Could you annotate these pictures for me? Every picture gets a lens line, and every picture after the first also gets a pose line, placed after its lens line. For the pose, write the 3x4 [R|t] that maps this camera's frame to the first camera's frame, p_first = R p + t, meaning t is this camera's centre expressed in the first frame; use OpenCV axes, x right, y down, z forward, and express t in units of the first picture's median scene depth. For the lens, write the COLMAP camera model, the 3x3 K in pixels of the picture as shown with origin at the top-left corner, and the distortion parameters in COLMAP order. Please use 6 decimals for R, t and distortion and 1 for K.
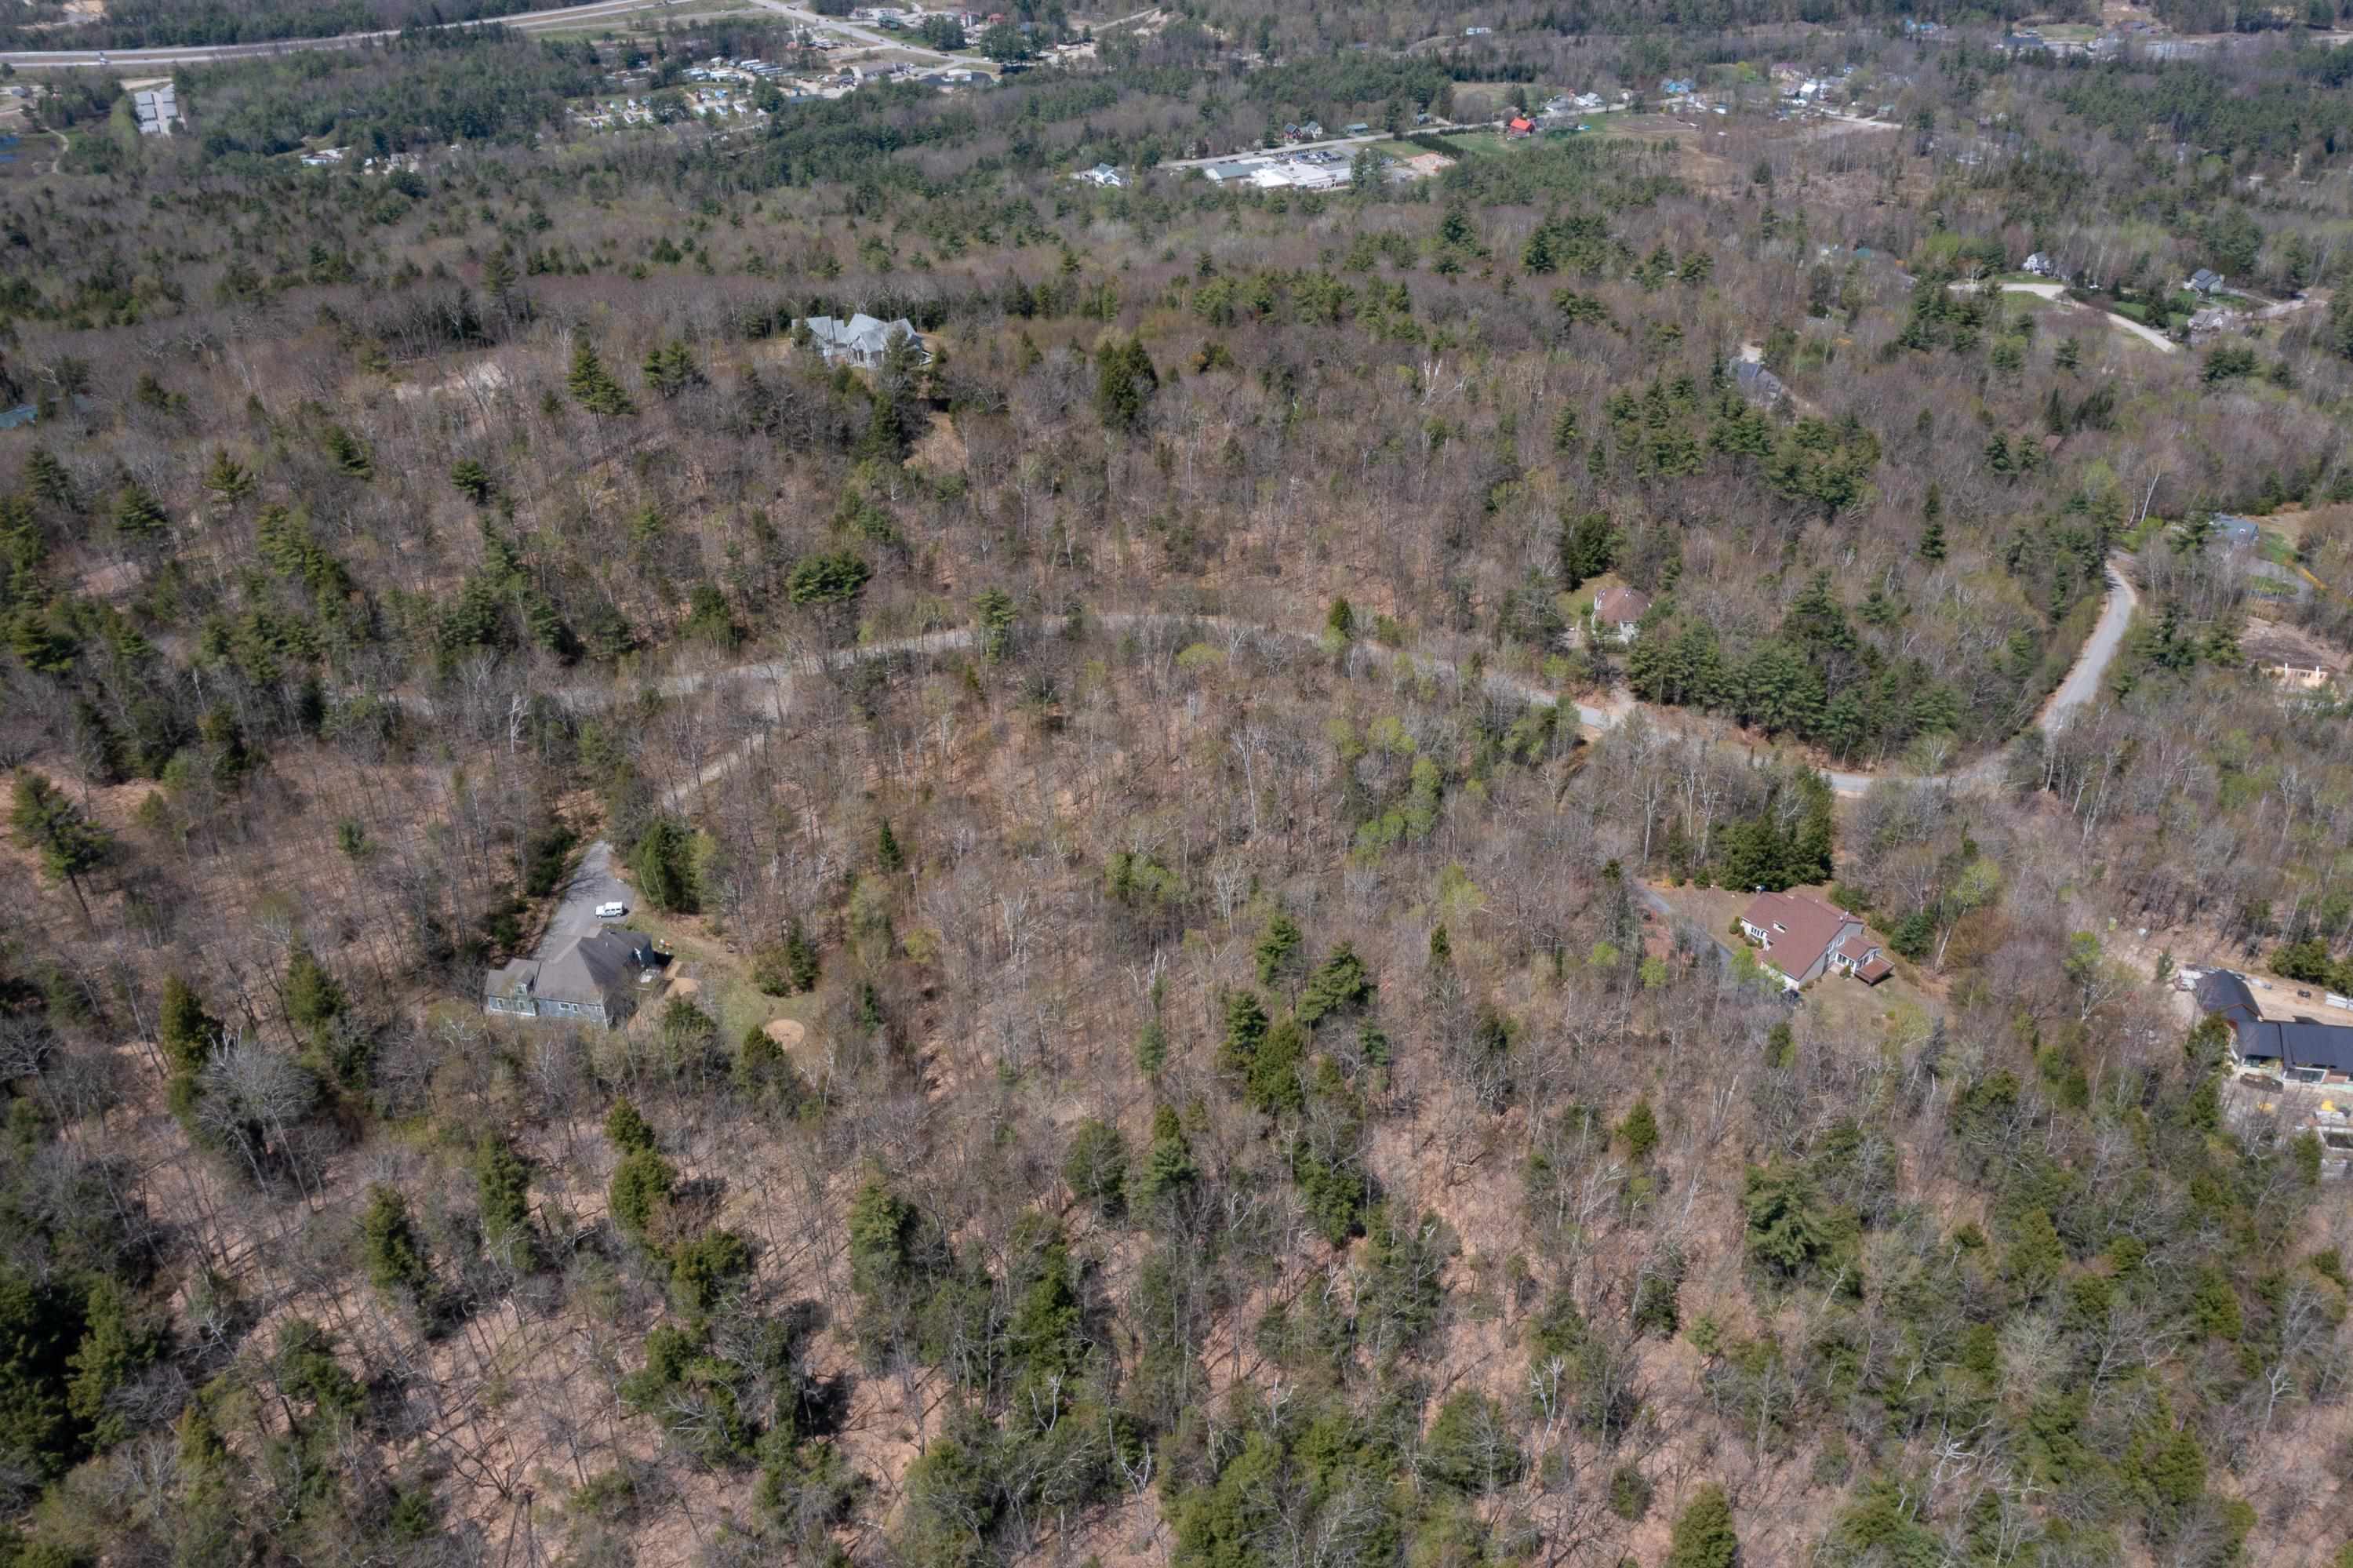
lens RADIAL K [[1903.8, 0, 1176.5], [0, 1903.8, 784.0], [0, 0, 1]] dist [-0.002104, 0.001144]
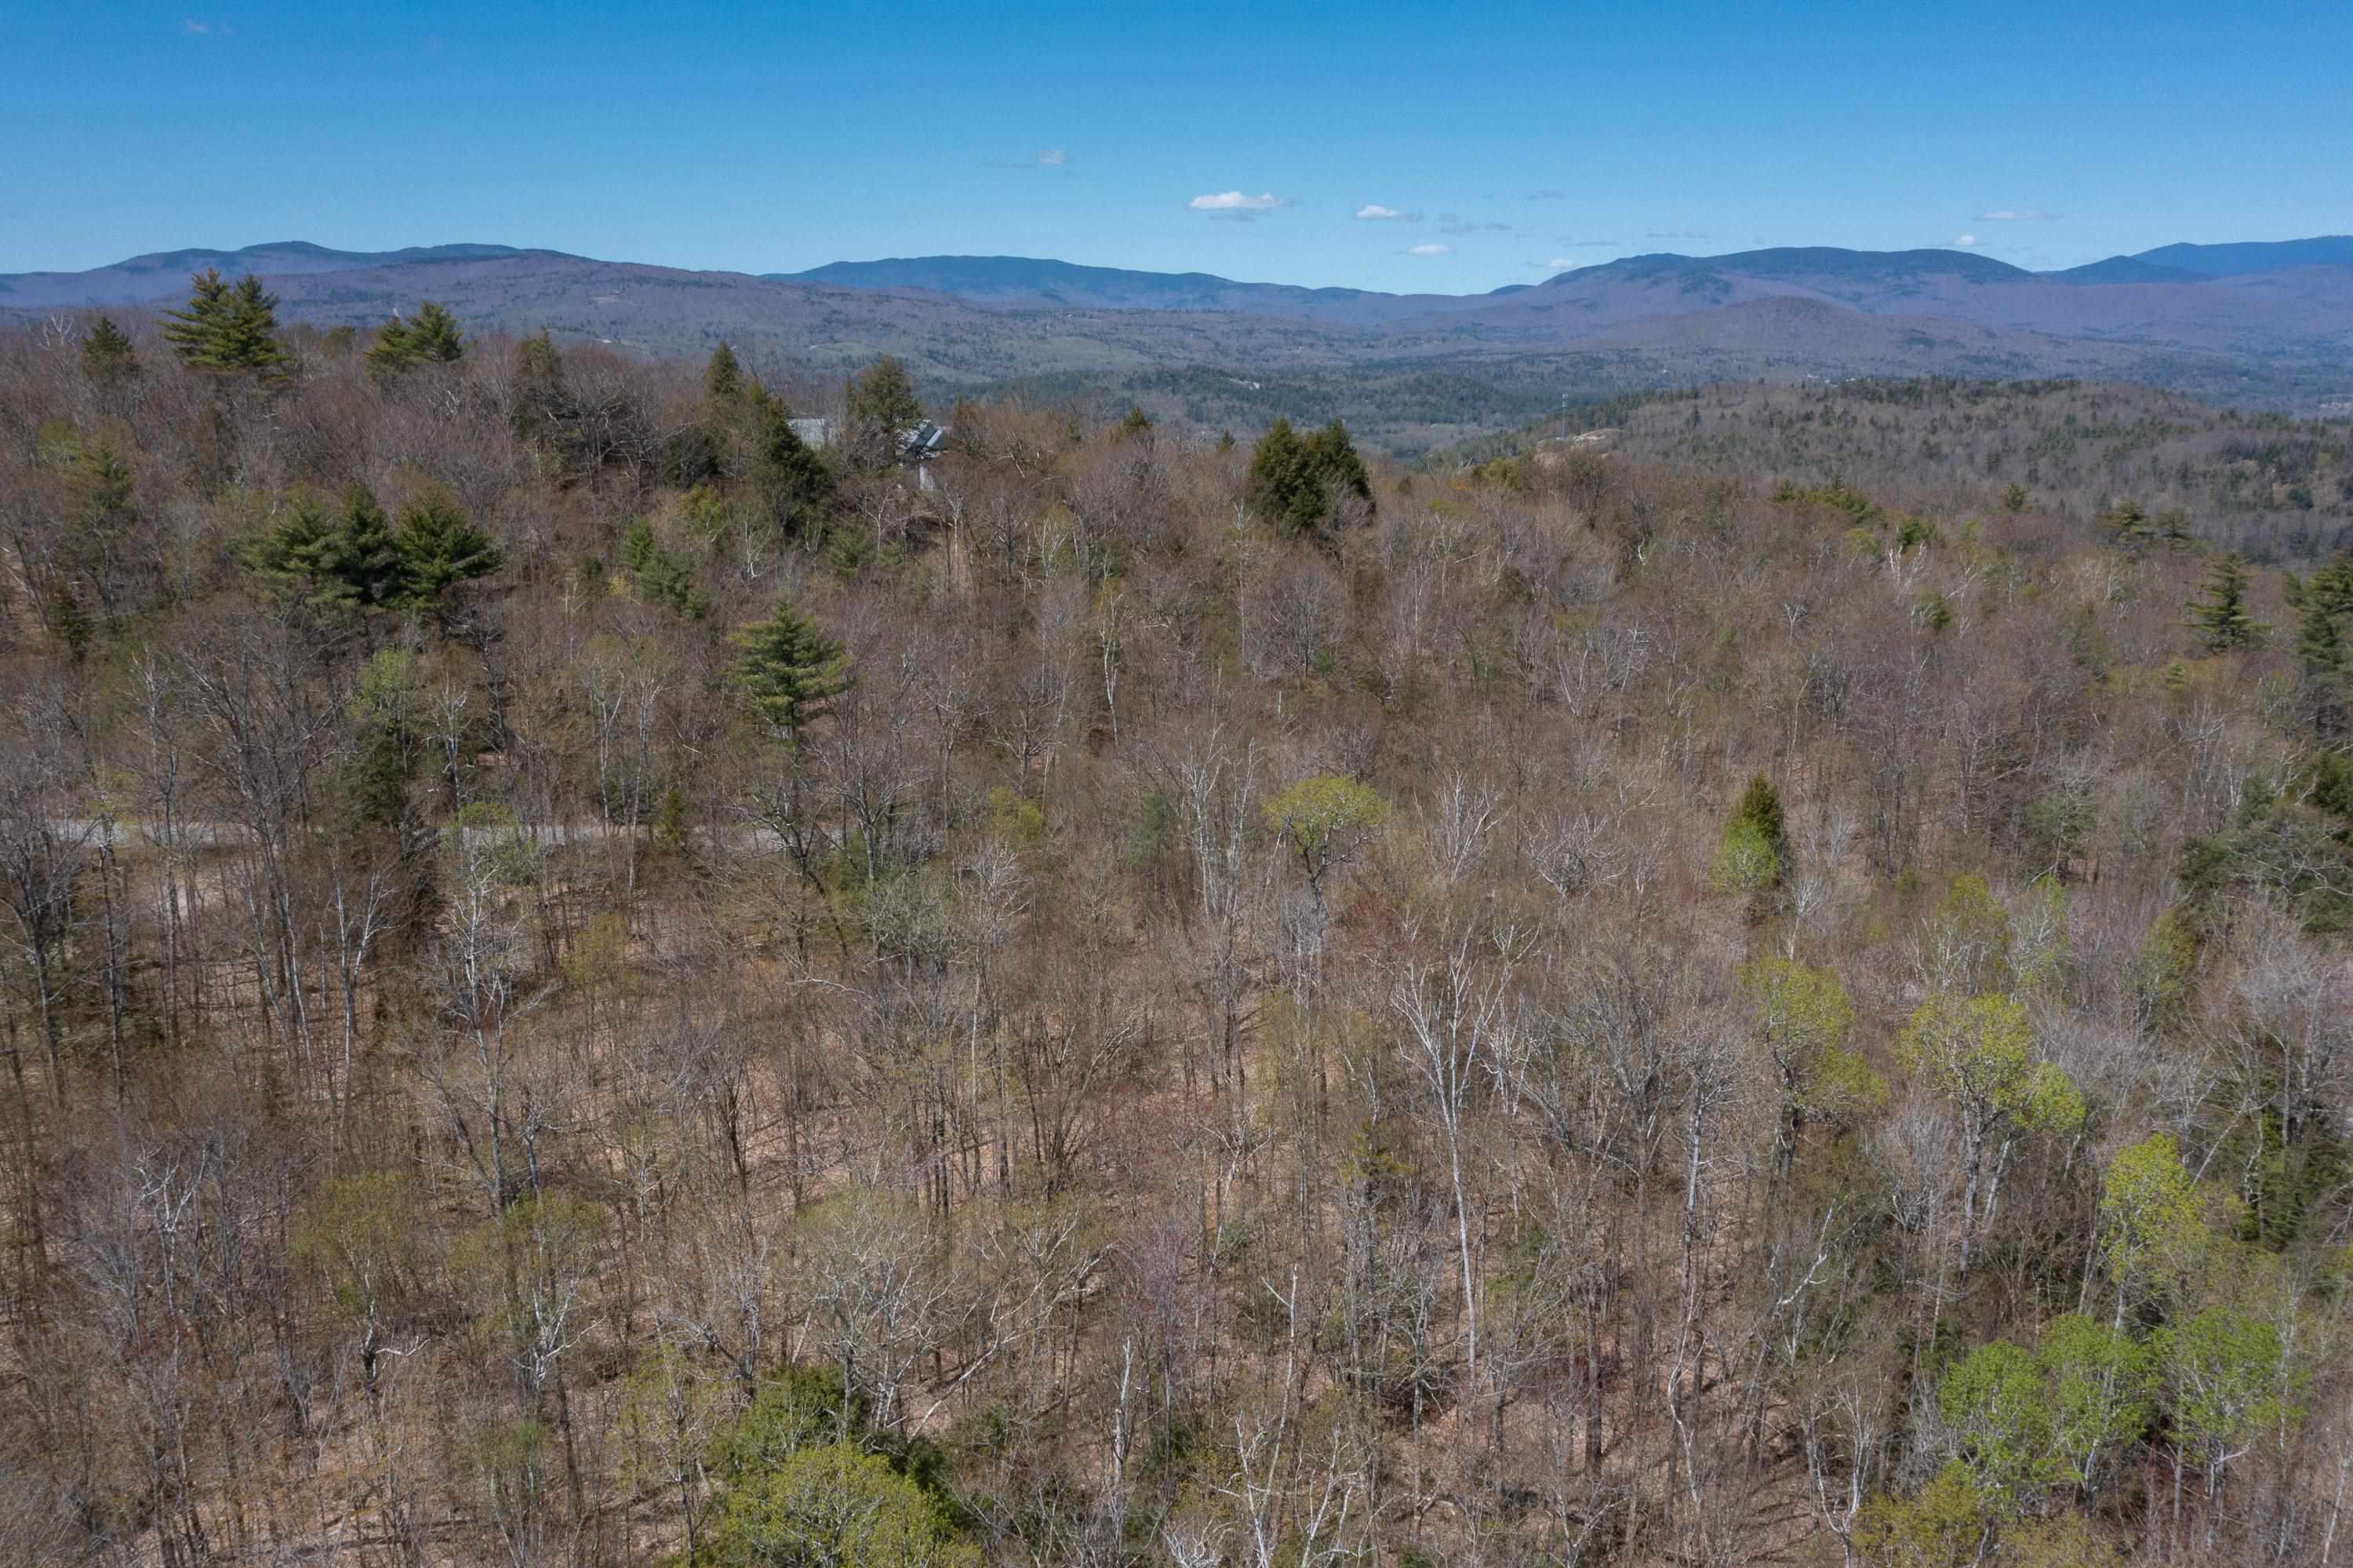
lens RADIAL K [[1860.9, 0, 1176.5], [0, 1860.9, 784.0], [0, 0, 1]] dist [-0.005880, 0.002148]
pose [[0.982191, 0.047867, -0.181685, 0.040748], [-0.102310, 0.947320, -0.303509, 0.027433], [0.157586, 0.316692, 0.935347, 0.656646]]
